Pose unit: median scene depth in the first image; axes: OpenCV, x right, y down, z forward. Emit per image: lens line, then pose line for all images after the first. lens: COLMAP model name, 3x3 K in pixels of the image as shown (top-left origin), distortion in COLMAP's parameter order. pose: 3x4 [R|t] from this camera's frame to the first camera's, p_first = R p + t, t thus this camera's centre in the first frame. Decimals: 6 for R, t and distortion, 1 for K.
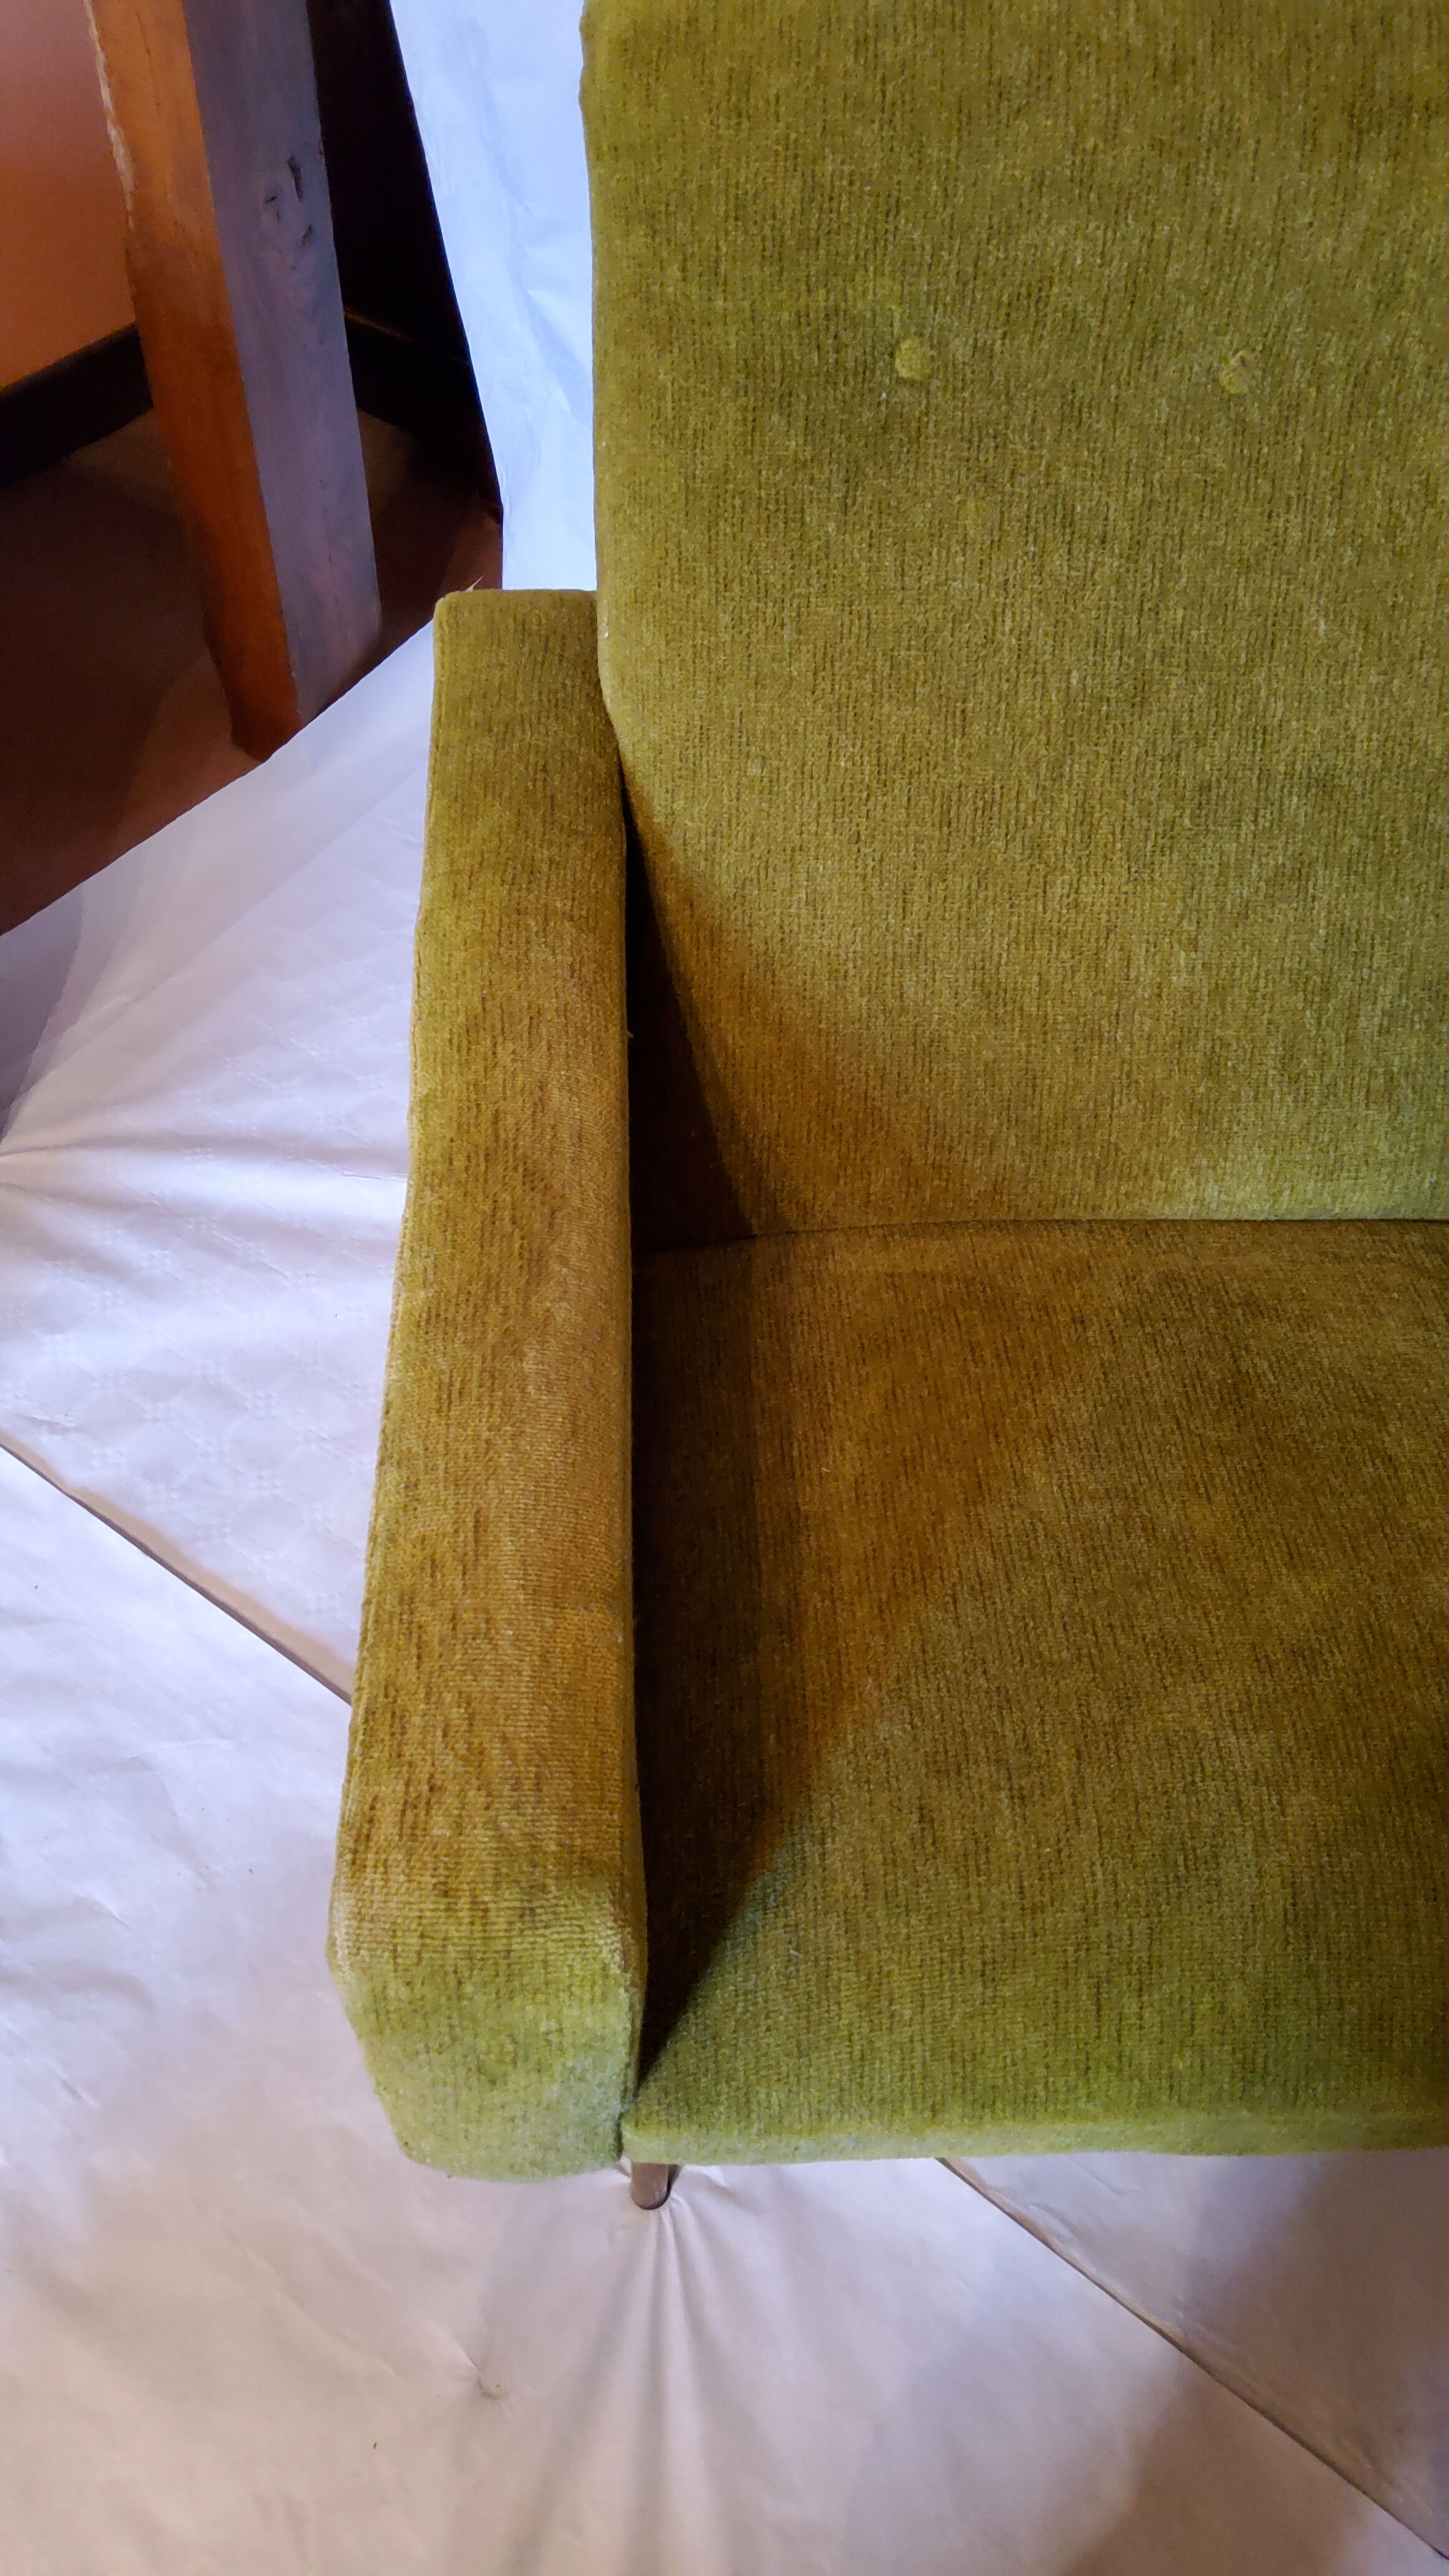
lens RADIAL K [[1934.7, 0, 736.1], [0, 1934.7, 1278.5], [0, 0, 1]] dist [0.110707, -0.198775]
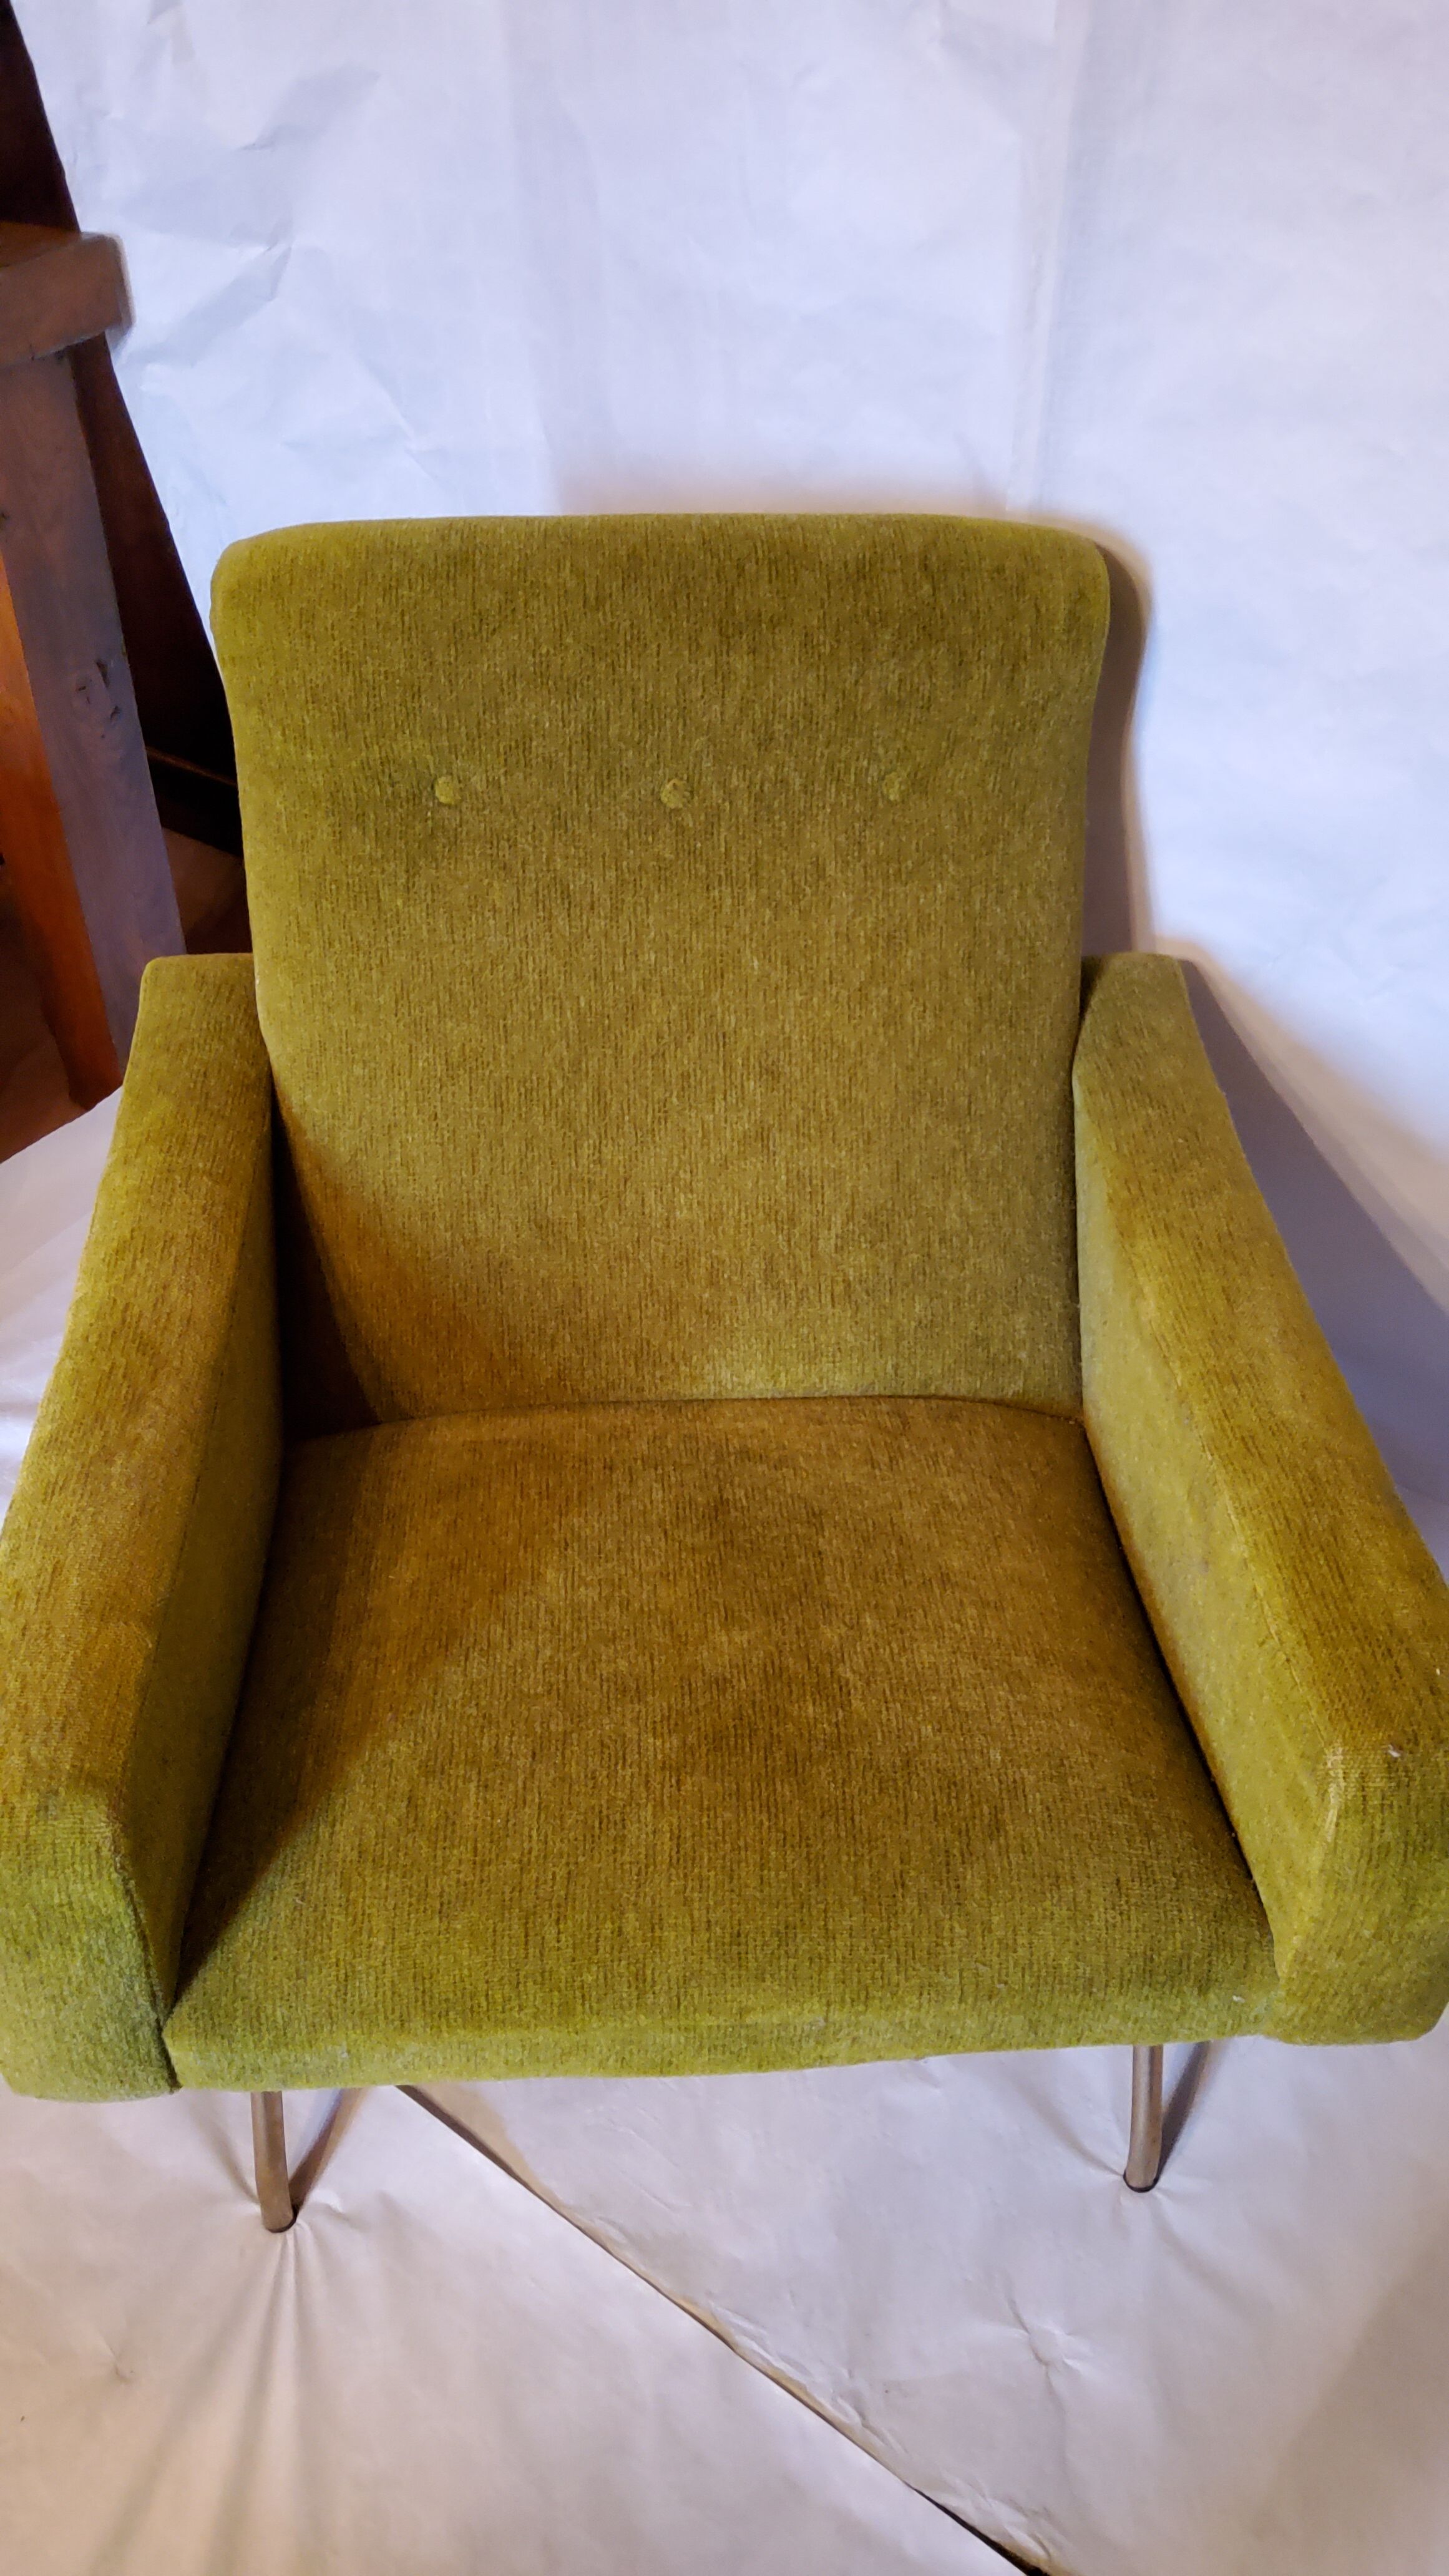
lens RADIAL K [[1918.2, 0, 734.2], [0, 1918.2, 1286.8], [0, 0, 1]] dist [0.131859, -0.208916]
pose [[0.999566, -0.028603, 0.007080, 0.264049], [0.029429, 0.981120, -0.191150, 0.157464], [-0.001479, 0.191276, 0.981535, -0.306967]]
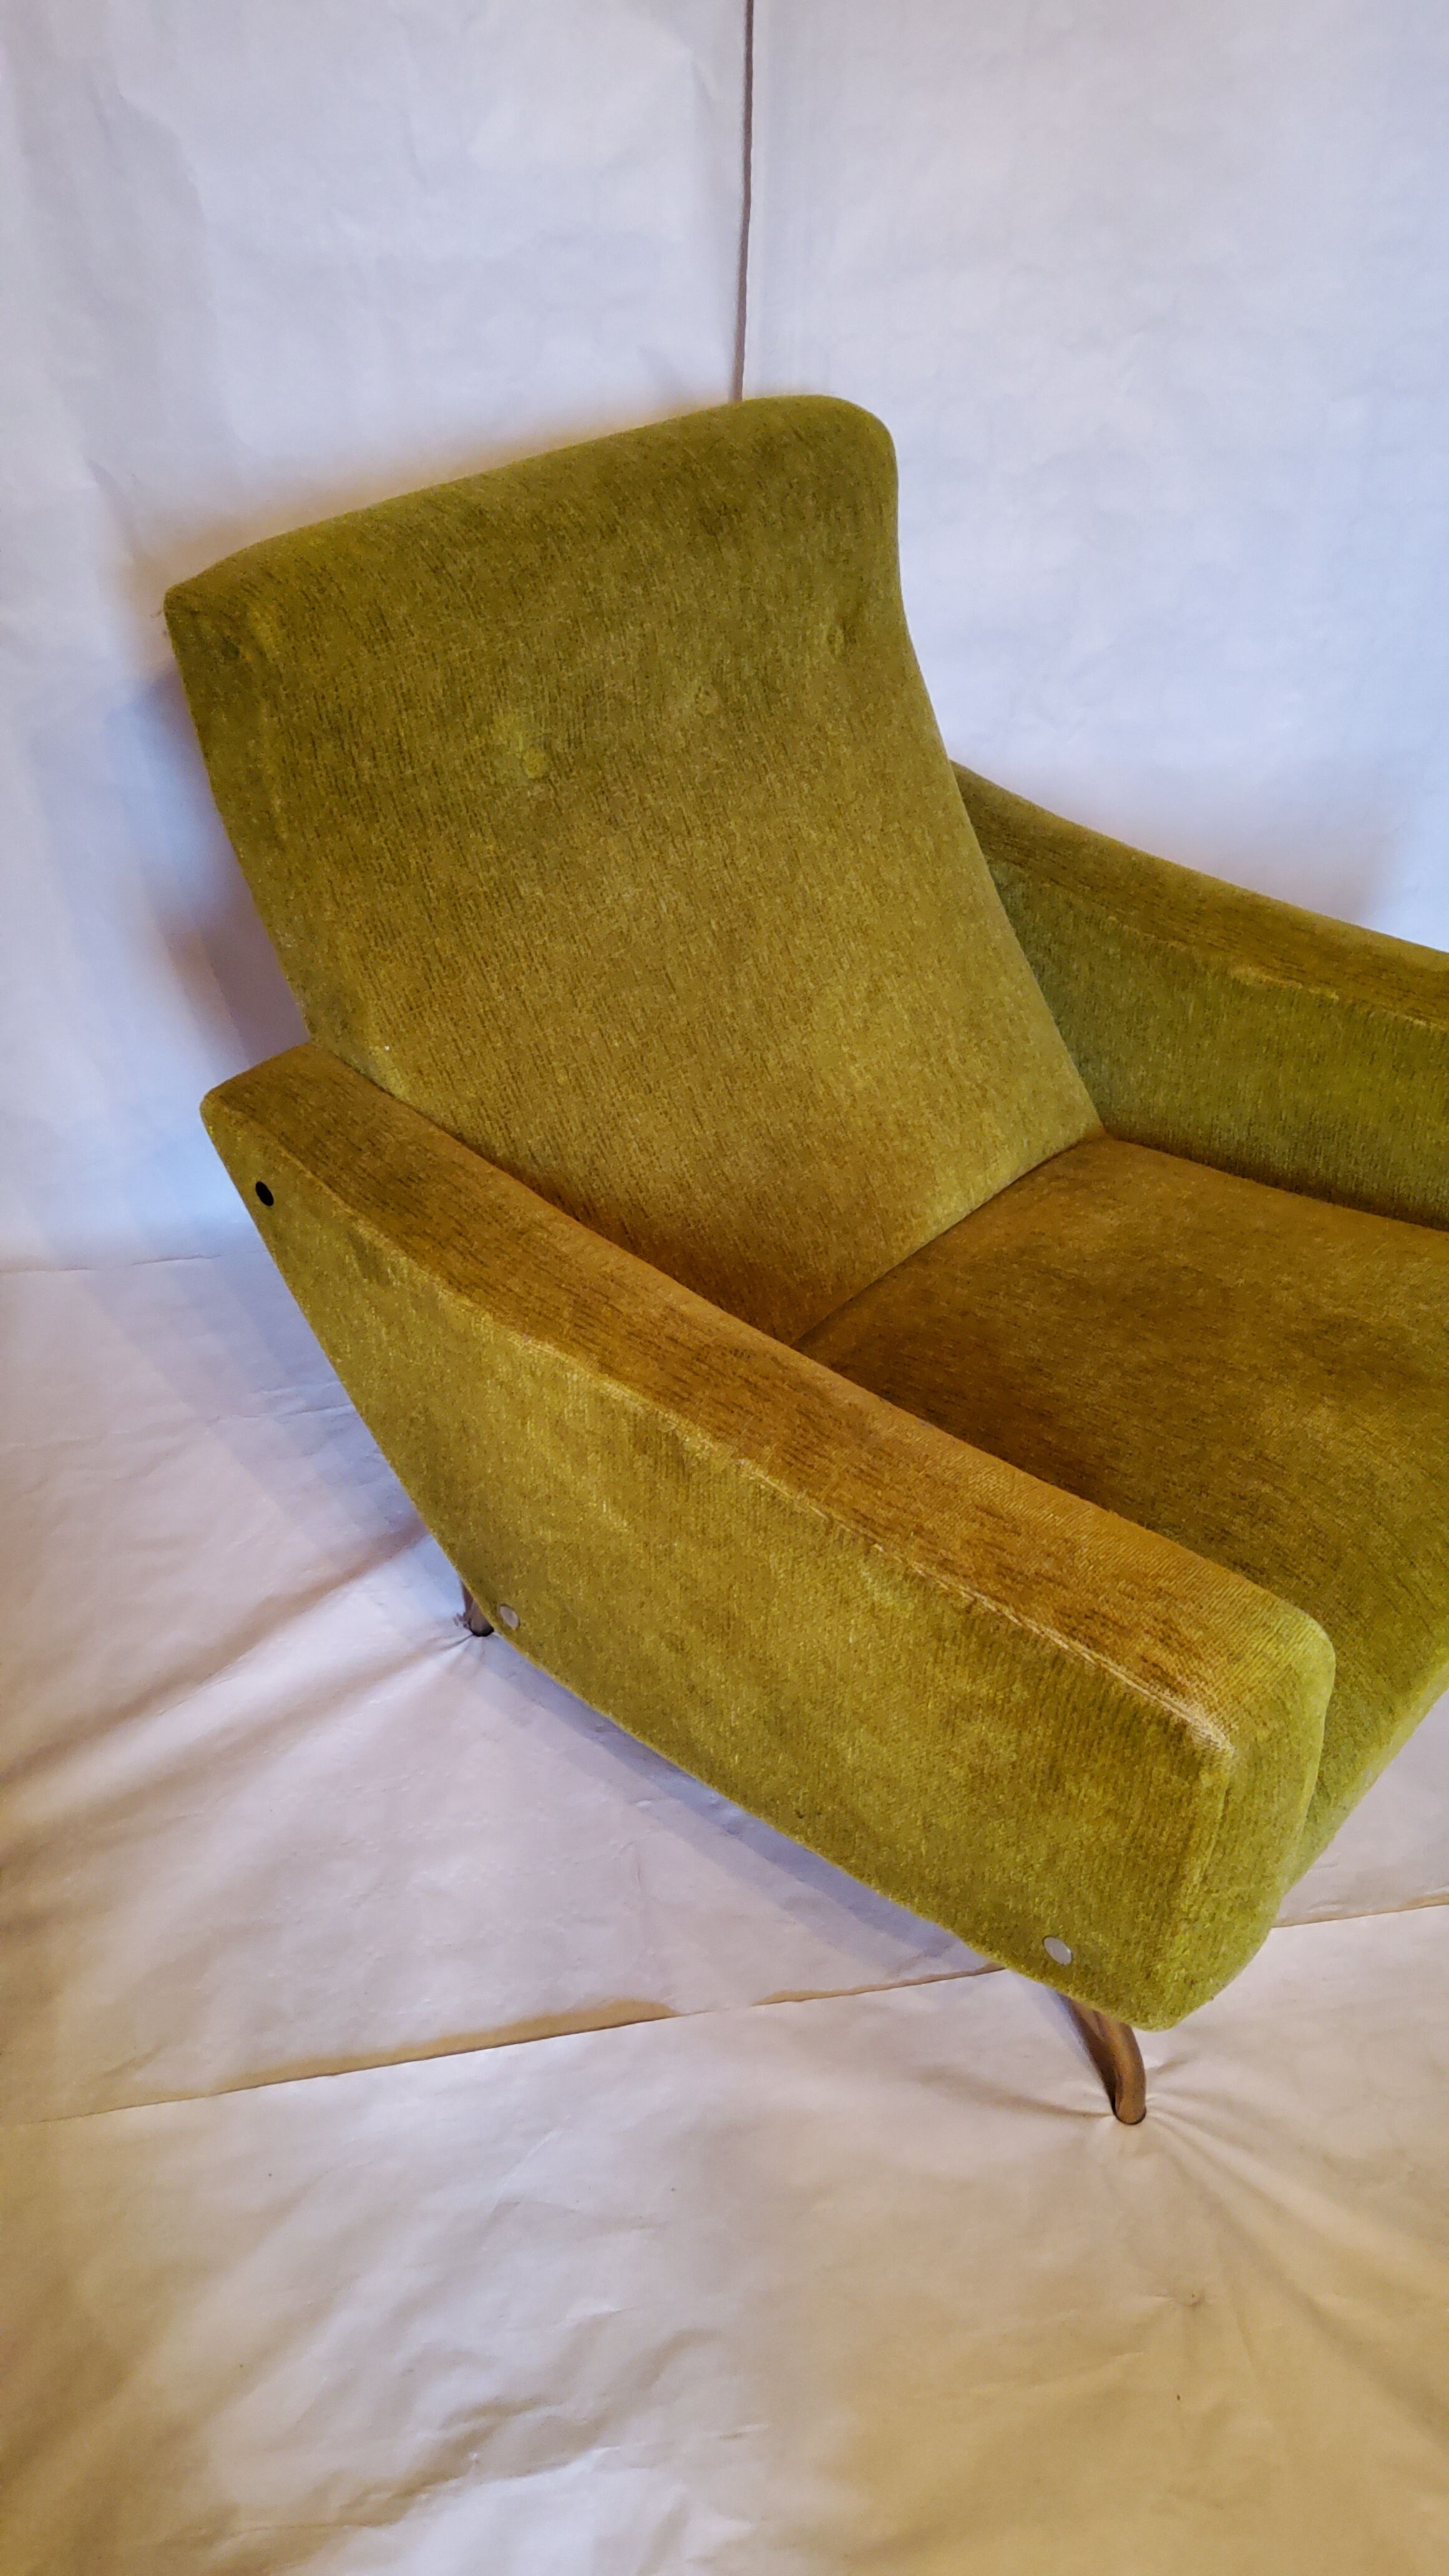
lens RADIAL K [[1918.2, 0, 734.2], [0, 1918.2, 1286.8], [0, 0, 1]] dist [0.131859, -0.208916]
pose [[0.689381, -0.463294, 0.556877, -0.694223], [0.578095, 0.815106, -0.037520, -0.037068], [-0.436531, 0.347793, 0.829747, -0.052205]]
